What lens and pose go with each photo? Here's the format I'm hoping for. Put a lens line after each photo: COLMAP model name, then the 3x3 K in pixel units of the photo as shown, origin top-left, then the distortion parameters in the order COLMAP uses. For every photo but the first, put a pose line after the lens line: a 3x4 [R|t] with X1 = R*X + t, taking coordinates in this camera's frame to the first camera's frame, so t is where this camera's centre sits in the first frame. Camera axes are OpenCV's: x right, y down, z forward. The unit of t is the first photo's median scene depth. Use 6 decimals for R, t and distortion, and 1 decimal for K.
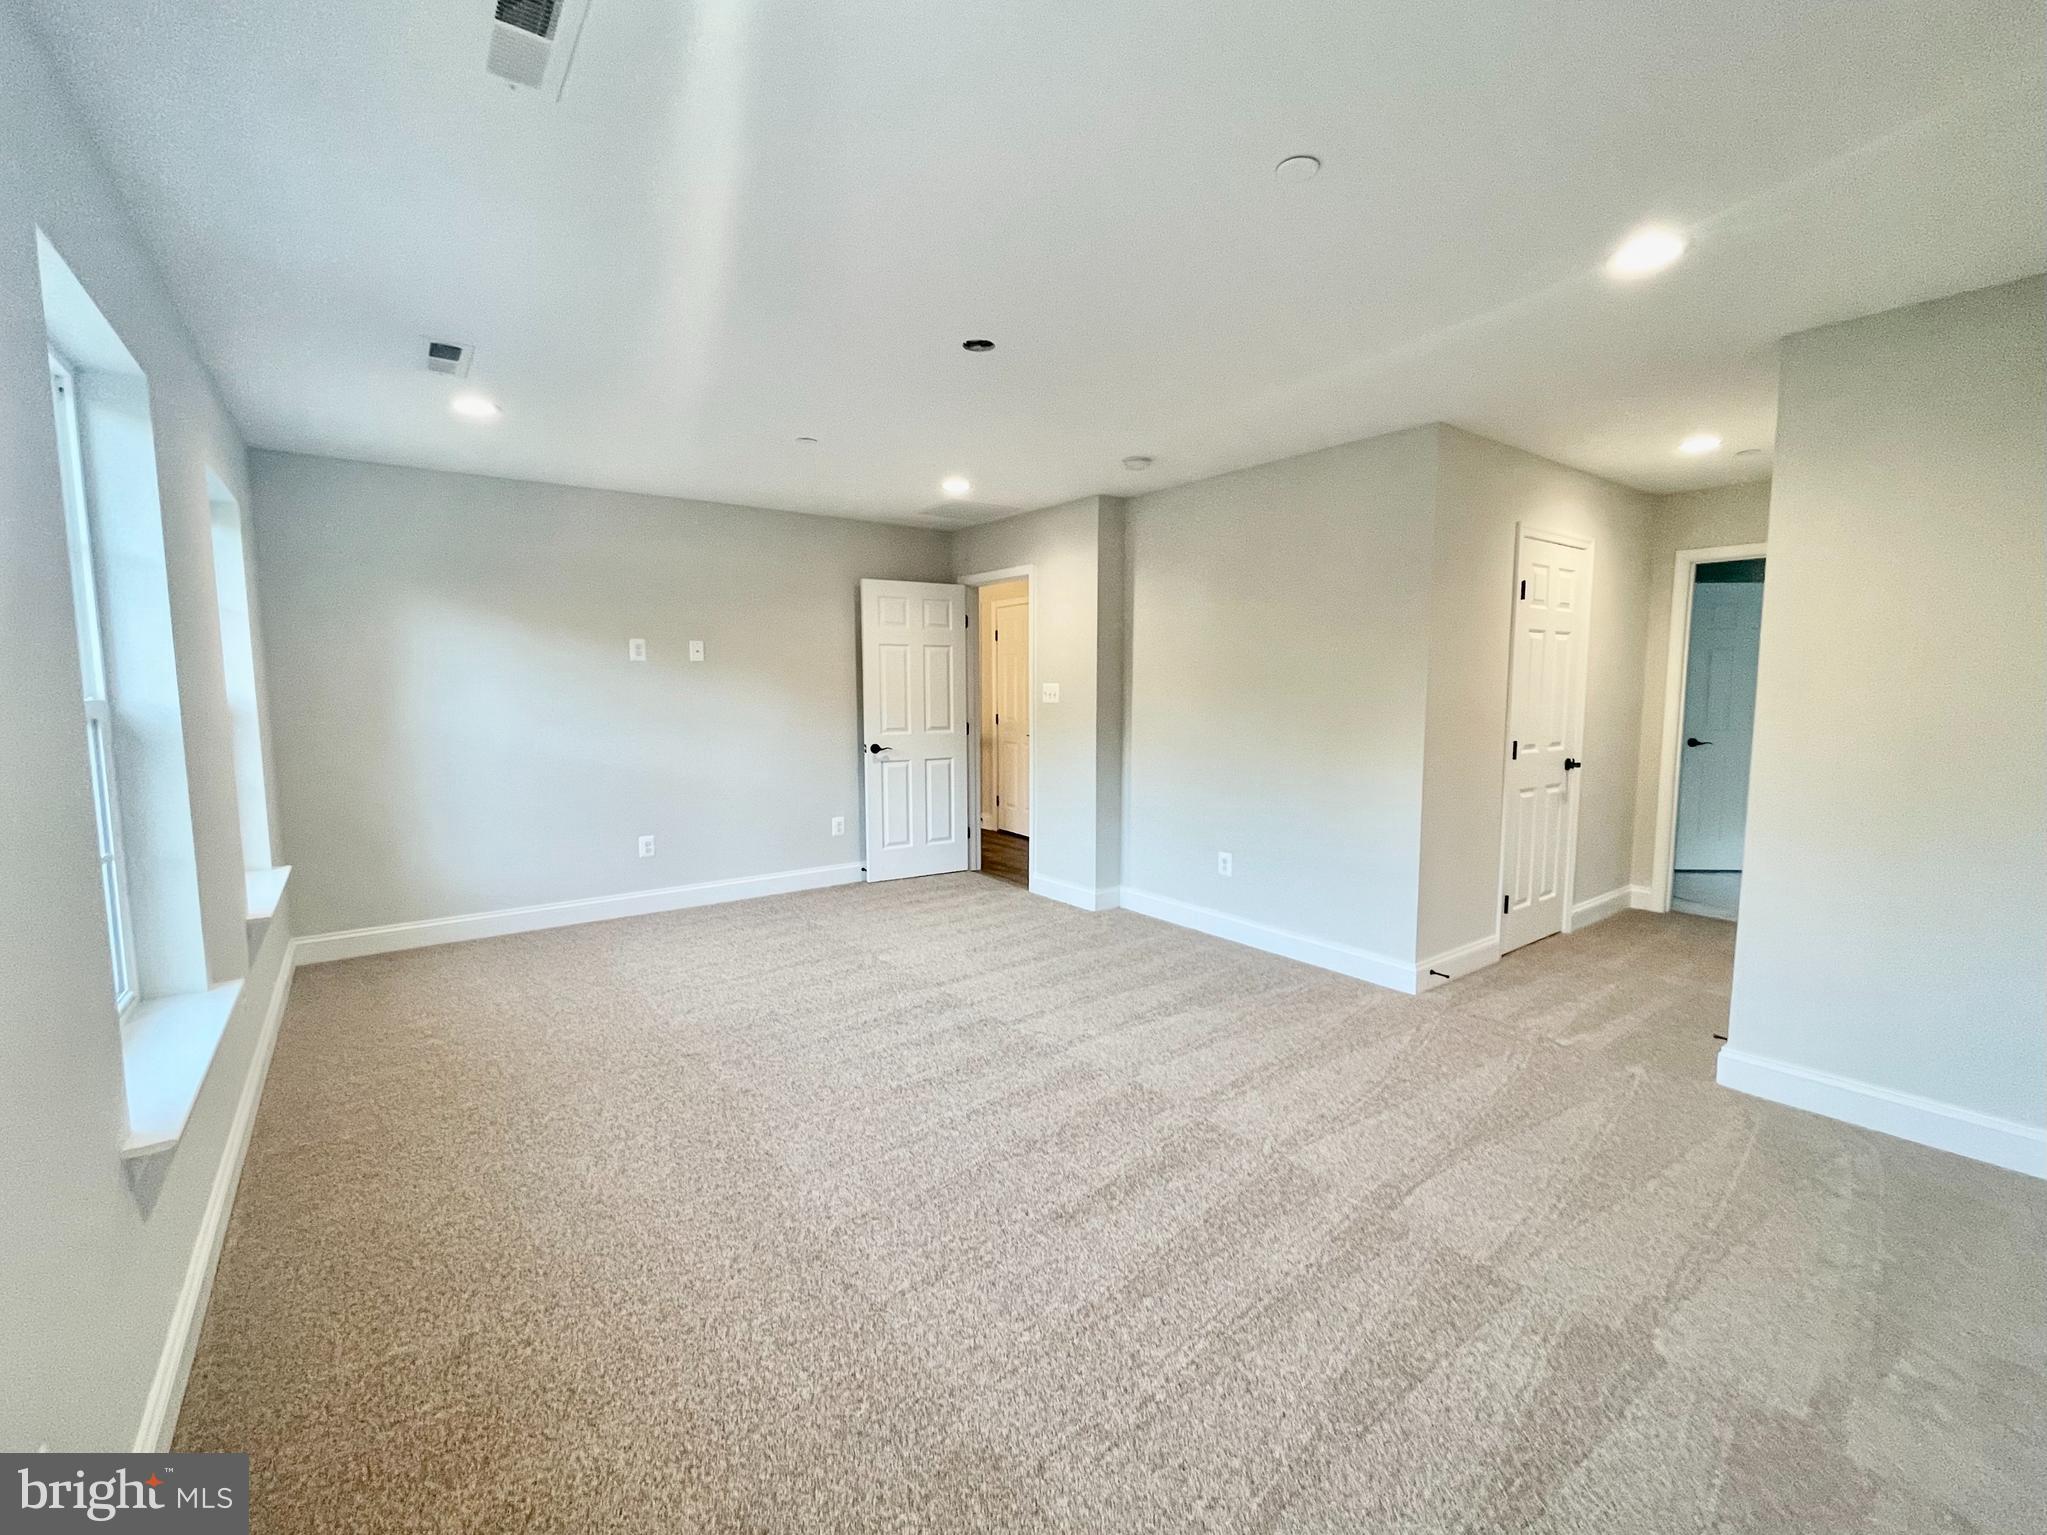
lens RADIAL K [[882.4, 0, 1029.3], [0, 882.4, 768.0], [0, 0, 1]] dist [-0.002198, -0.000034]
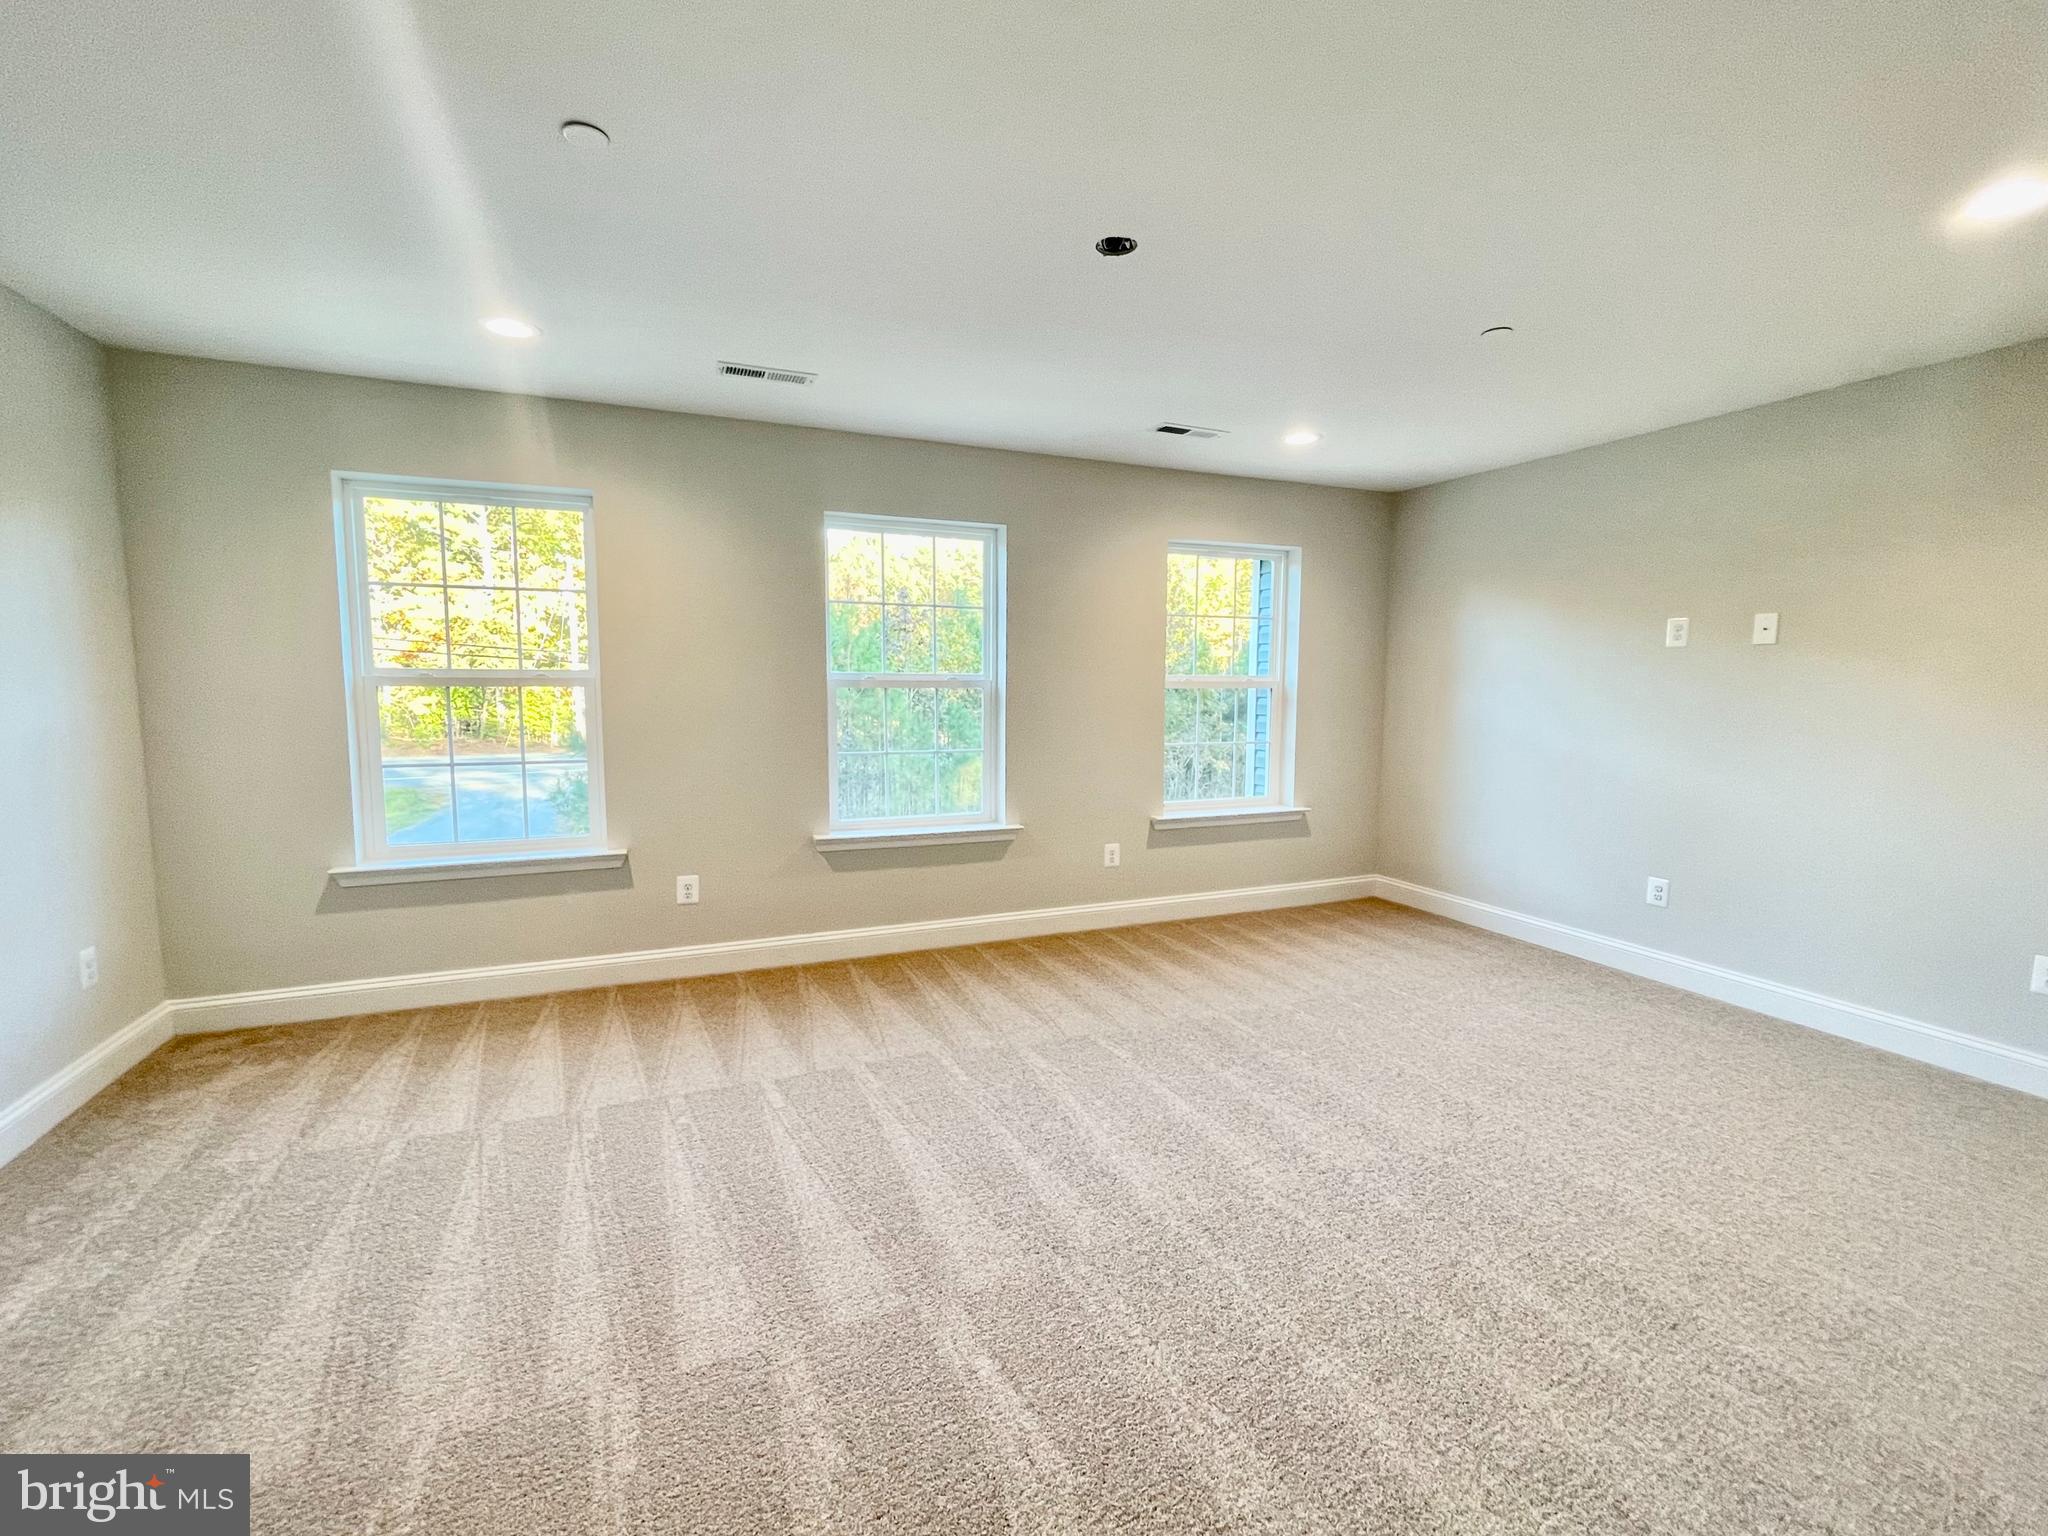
lens RADIAL K [[882.8, 0, 1026.5], [0, 882.8, 771.6], [0, 0, 1]] dist [-0.002198, -0.000034]
pose [[-0.227871, 0.096218, -0.968926, 0.421739], [-0.097512, 0.987848, 0.121030, -0.053405], [0.968796, 0.122061, -0.215720, 0.637101]]
